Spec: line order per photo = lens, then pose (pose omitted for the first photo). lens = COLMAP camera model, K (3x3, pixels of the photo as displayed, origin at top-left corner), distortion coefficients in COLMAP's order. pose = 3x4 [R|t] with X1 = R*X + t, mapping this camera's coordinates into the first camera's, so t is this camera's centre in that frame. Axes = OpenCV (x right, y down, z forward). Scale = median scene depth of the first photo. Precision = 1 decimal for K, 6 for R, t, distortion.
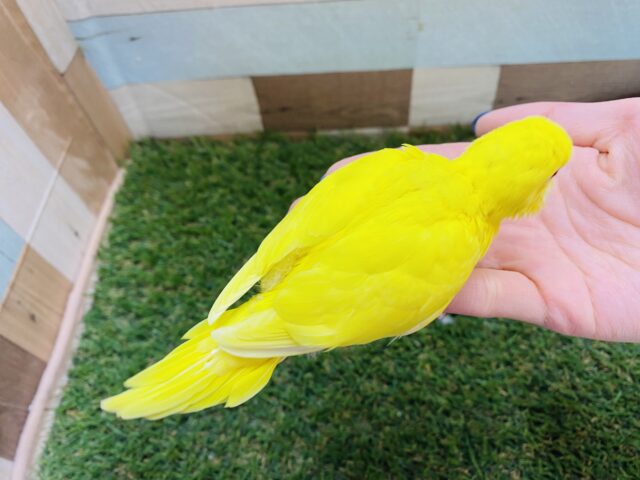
lens RADIAL K [[522.8, 0, 320.0], [0, 522.8, 240.0], [0, 0, 1]] dist [-0.005406, 0.011623]
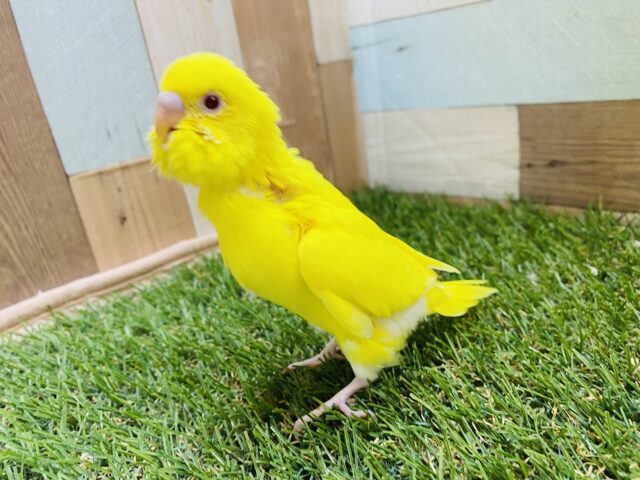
lens RADIAL K [[504.3, 0, 320.0], [0, 504.3, 240.0], [0, 0, 1]] dist [0.012825, 0.006667]
pose [[0.729973, 0.217799, -0.647845, 0.178319], [-0.518150, 0.794478, -0.316740, 0.224671], [0.445713, 0.566893, 0.692801, 0.496741]]
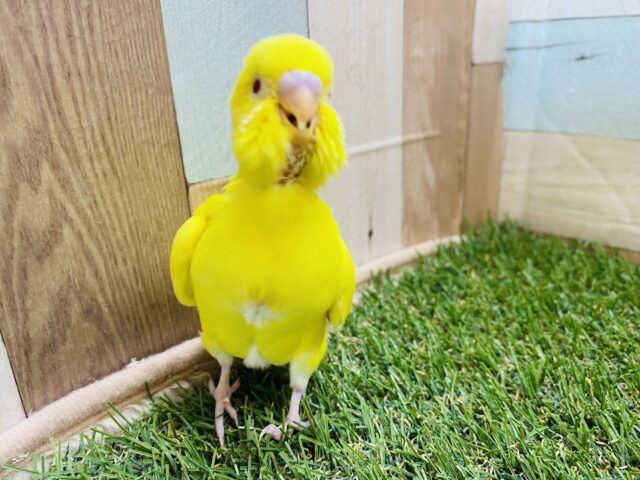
lens RADIAL K [[491.1, 0, 327.8], [0, 491.1, 240.1], [0, 0, 1]] dist [-0.007267, 0.010122]
pose [[0.743105, 0.306817, -0.594692, -0.132939], [-0.579382, 0.739665, -0.342363, 0.229926], [0.334830, 0.598966, 0.727413, 0.519658]]
